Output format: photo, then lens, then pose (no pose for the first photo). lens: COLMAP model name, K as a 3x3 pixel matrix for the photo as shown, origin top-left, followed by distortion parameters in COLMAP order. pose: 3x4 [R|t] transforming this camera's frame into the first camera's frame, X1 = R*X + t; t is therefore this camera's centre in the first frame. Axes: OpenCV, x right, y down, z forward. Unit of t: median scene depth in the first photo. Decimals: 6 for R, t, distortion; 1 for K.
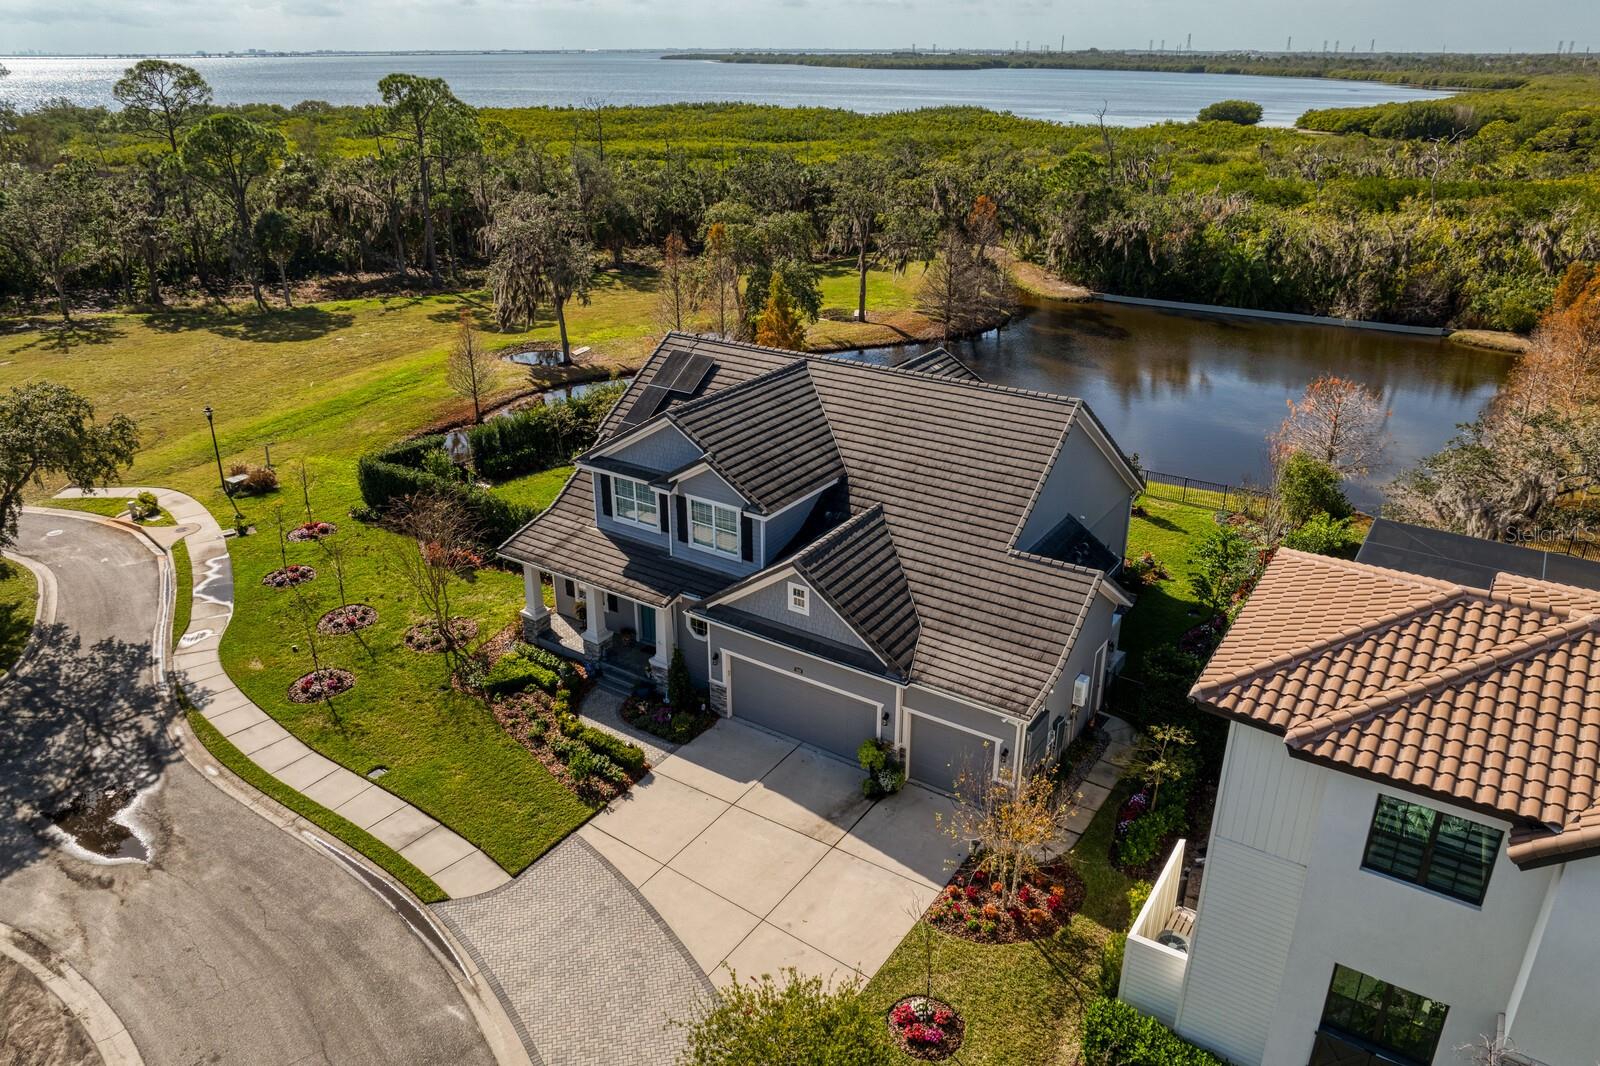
lens RADIAL K [[1127.0, 0, 802.4], [0, 1127.0, 527.2], [0, 0, 1]] dist [-0.036233, -0.000396]
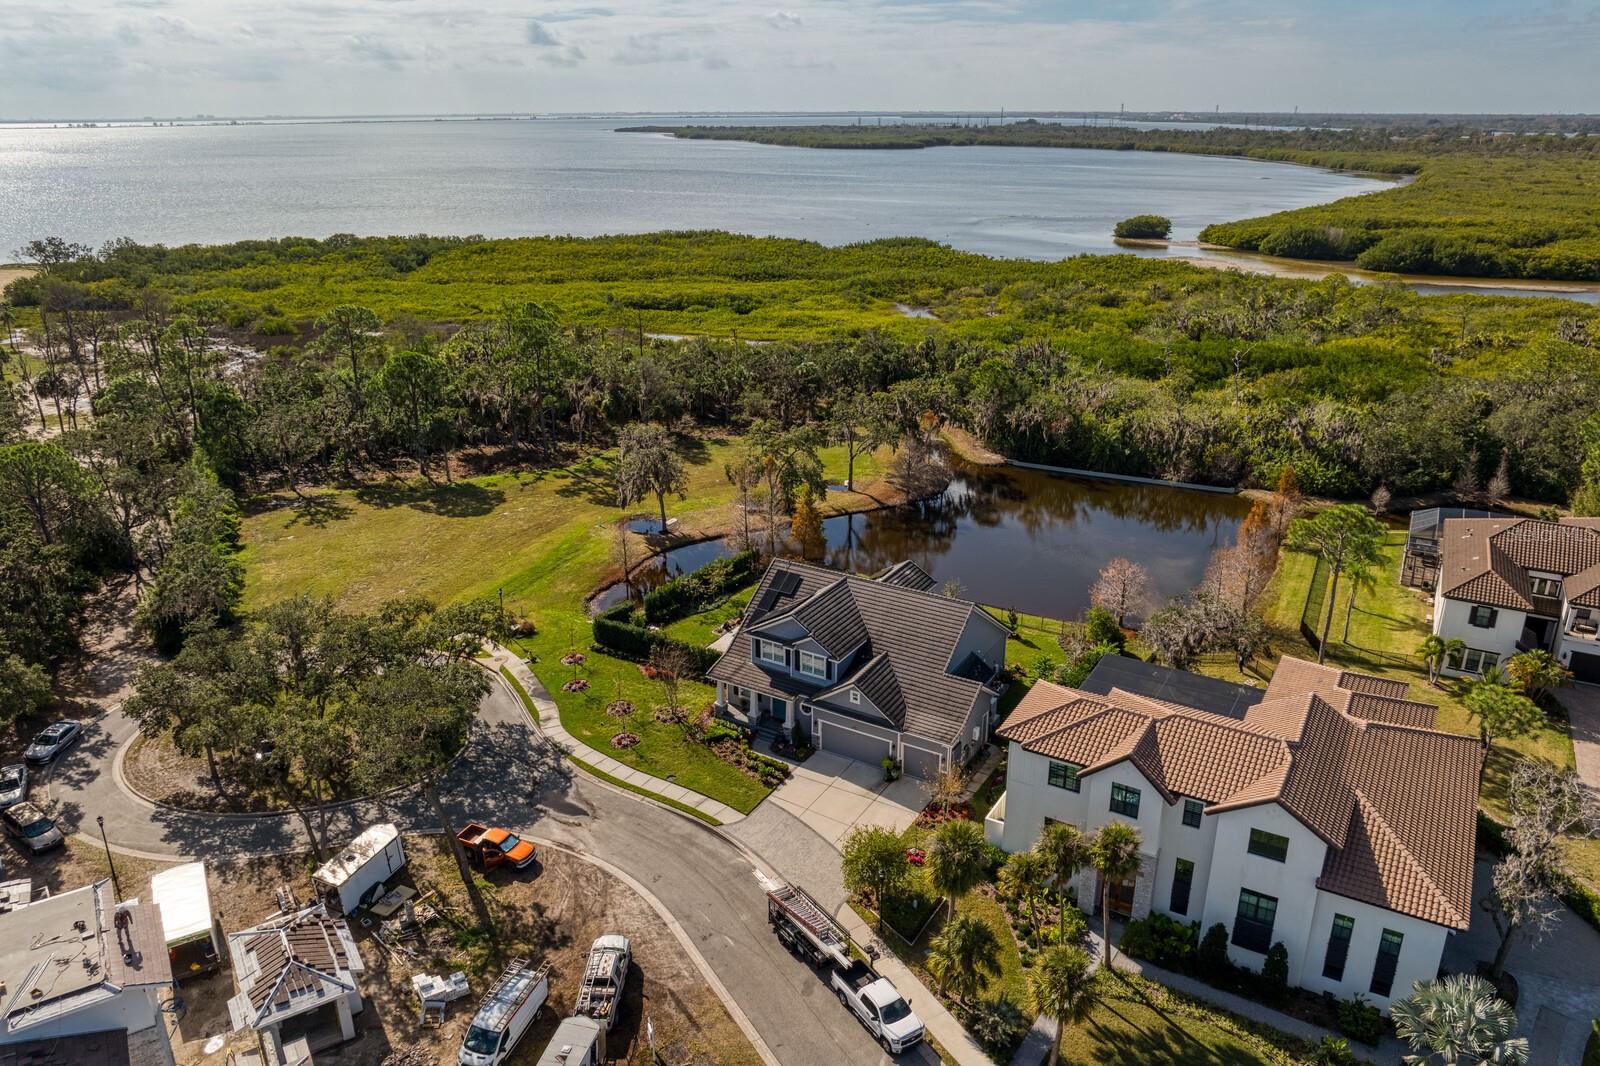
lens RADIAL K [[1127.0, 0, 805.9], [0, 1127.0, 531.4], [0, 0, 1]] dist [-0.036233, -0.000396]
pose [[0.998873, -0.019291, 0.043372, -0.168703], [0.021200, 0.998807, -0.043983, -0.151691], [-0.042472, 0.044853, 0.998090, -1.137554]]
